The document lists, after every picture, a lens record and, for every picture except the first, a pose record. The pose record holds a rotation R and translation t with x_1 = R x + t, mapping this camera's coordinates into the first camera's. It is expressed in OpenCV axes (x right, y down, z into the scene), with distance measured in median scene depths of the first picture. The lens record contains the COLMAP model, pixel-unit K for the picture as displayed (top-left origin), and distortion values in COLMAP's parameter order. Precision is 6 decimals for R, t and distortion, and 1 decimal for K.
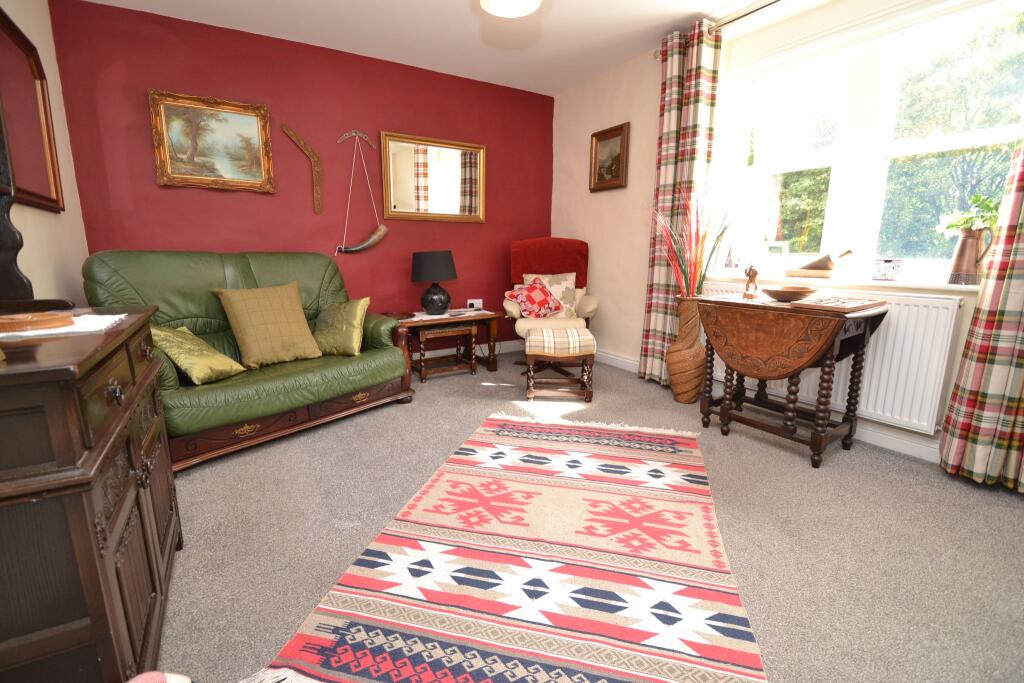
lens RADIAL K [[457.3, 0, 505.6], [0, 457.3, 342.2], [0, 0, 1]] dist [-0.001317, -0.002025]
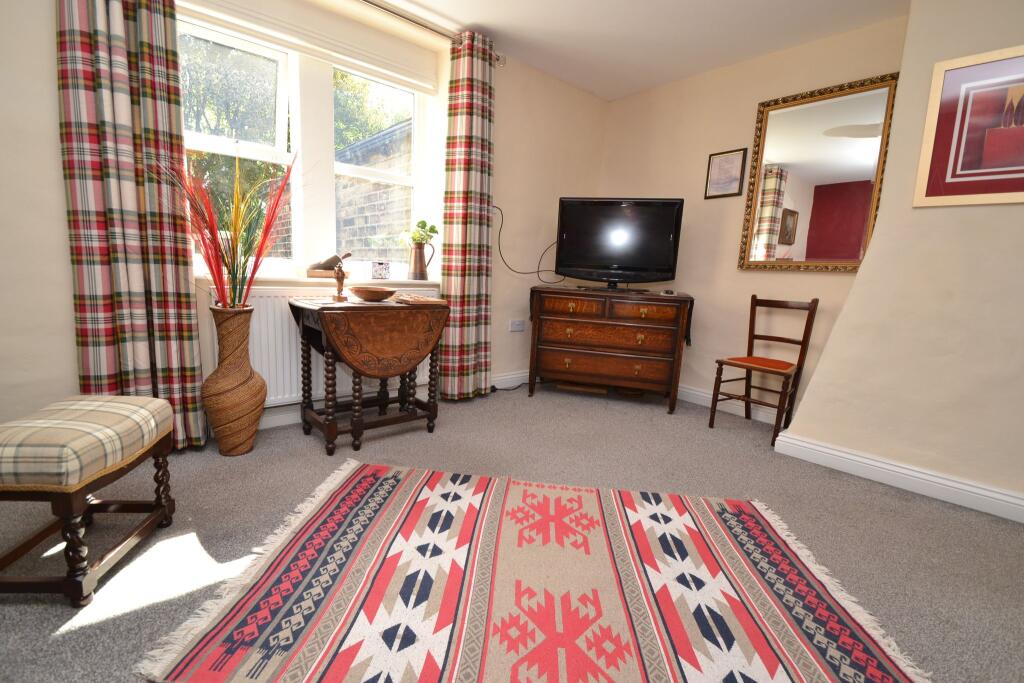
lens RADIAL K [[457.3, 0, 501.1], [0, 457.3, 340.6], [0, 0, 1]] dist [-0.001317, -0.002025]
pose [[-0.172415, -0.156136, 0.972571, -0.504942], [0.141885, 0.973124, 0.181377, -0.159947], [-0.974752, 0.169265, -0.145627, 0.942533]]
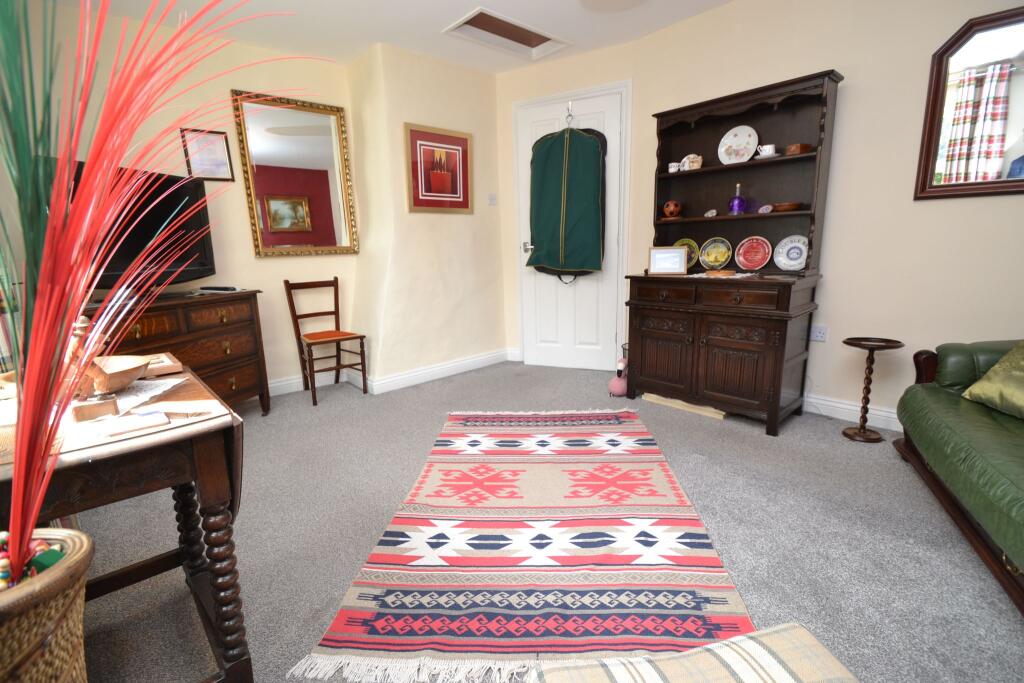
lens RADIAL K [[457.3, 0, 506.5], [0, 457.3, 340.1], [0, 0, 1]] dist [-0.001317, -0.002025]
pose [[-0.980359, 0.073673, -0.182944, 0.318758], [-0.001532, 0.924736, 0.380606, -0.325835], [0.197215, 0.373411, -0.906460, 1.549872]]
